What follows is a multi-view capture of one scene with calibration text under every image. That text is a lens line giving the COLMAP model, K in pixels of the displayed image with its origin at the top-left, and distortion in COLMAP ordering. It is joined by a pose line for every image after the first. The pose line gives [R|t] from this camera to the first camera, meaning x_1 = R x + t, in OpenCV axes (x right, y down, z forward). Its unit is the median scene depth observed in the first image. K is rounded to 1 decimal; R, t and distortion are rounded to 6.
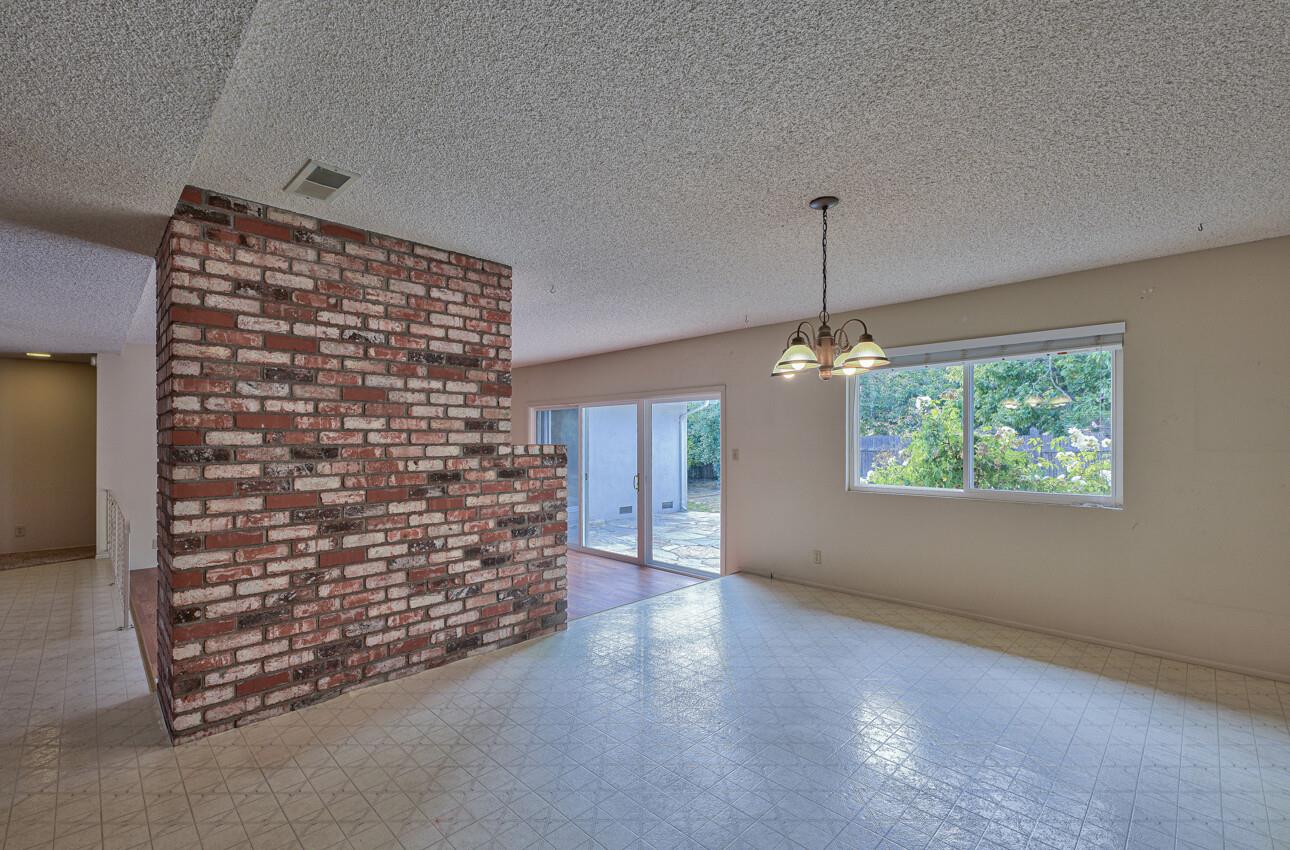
lens RADIAL K [[557.9, 0, 652.3], [0, 557.9, 440.5], [0, 0, 1]] dist [0.017366, 0.000044]
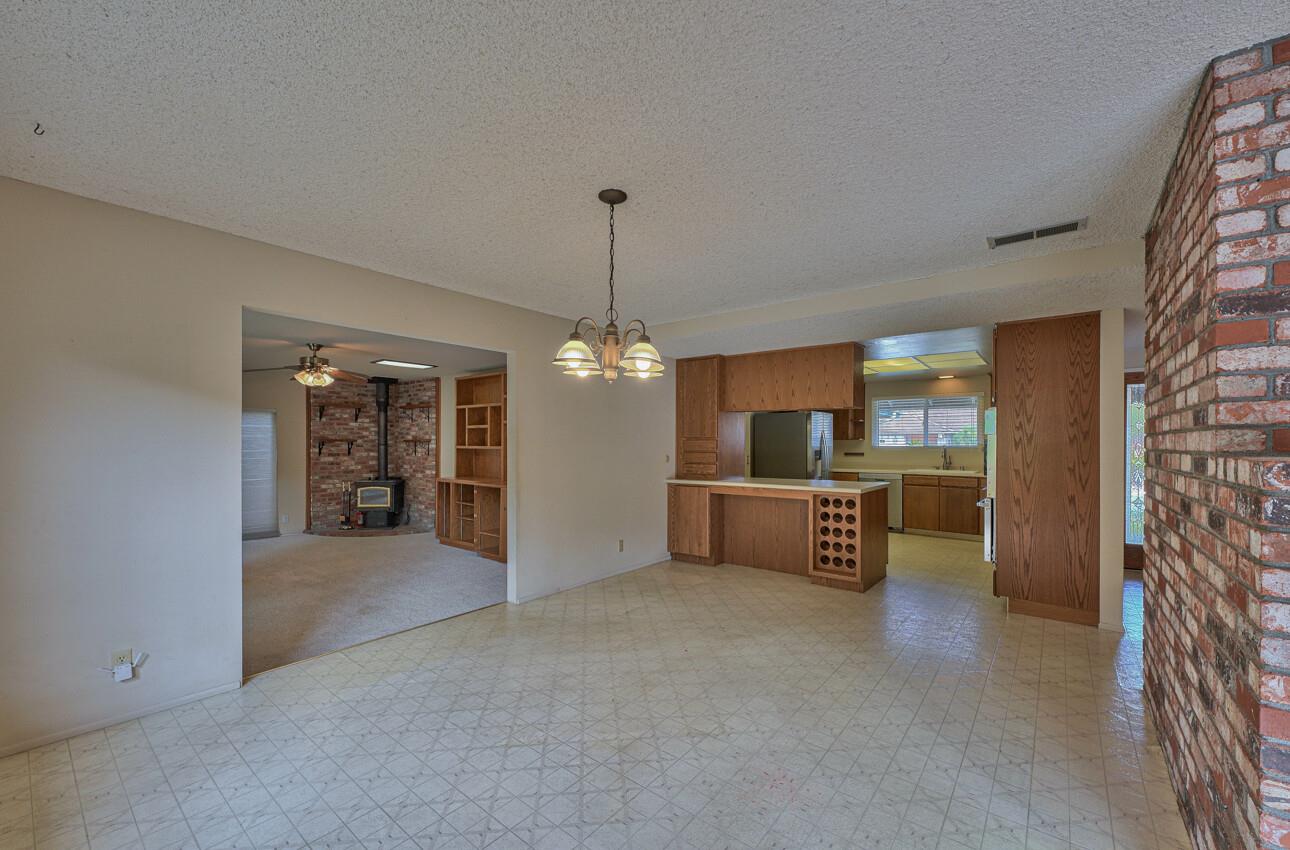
lens RADIAL K [[520.0, 0, 650.4], [0, 520.0, 444.2], [0, 0, 1]] dist [0.012219, -0.001294]
pose [[-0.995358, -0.006298, -0.096031, 0.273591], [-0.007114, 0.999941, 0.008153, -0.003050], [0.095974, 0.008799, -0.995345, 1.592891]]
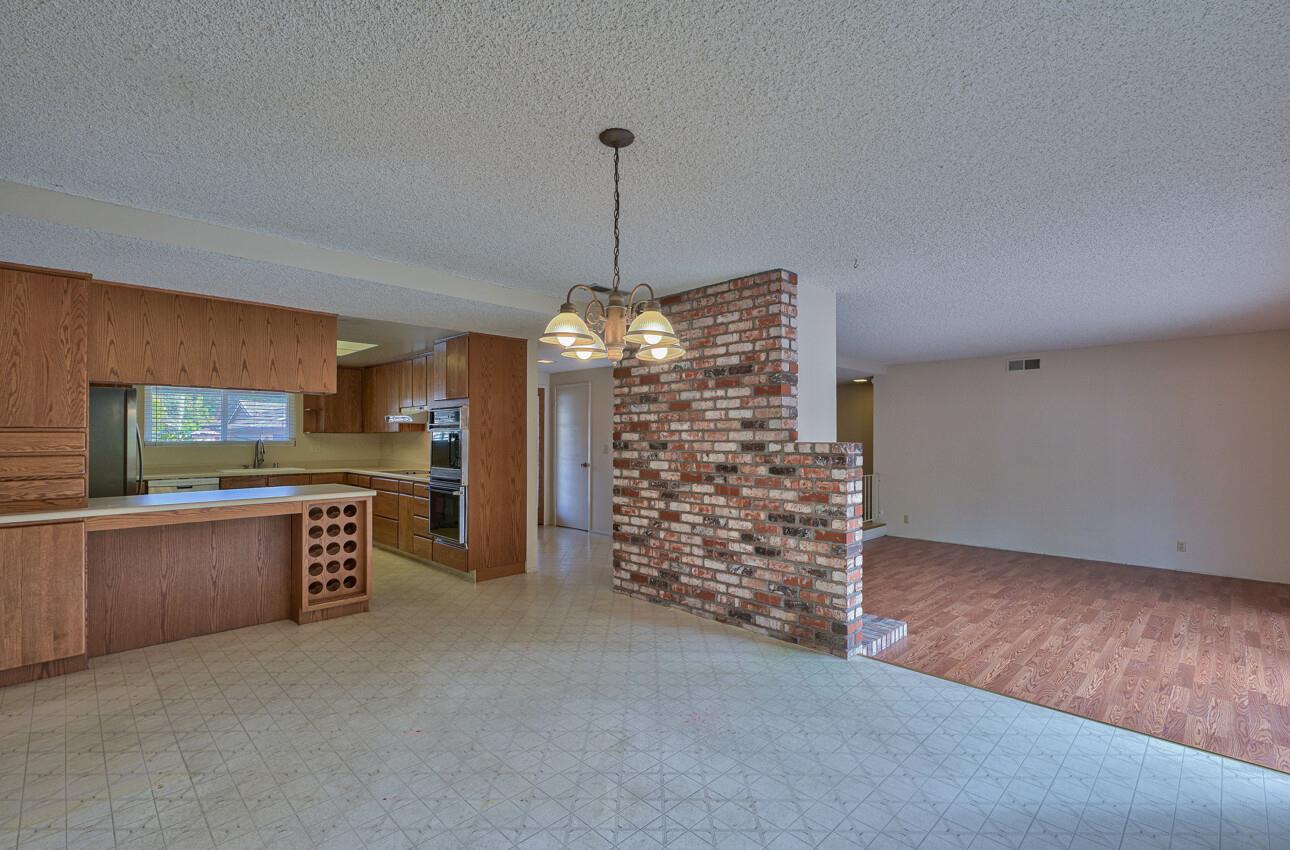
lens RADIAL K [[580.9, 0, 641.1], [0, 580.9, 432.6], [0, 0, 1]] dist [0.010470, -0.000329]
pose [[-0.012739, -0.010945, -0.999859, 0.938122], [-0.004303, 0.999931, -0.010891, 0.002864], [0.999910, 0.004163, -0.012785, 0.877883]]
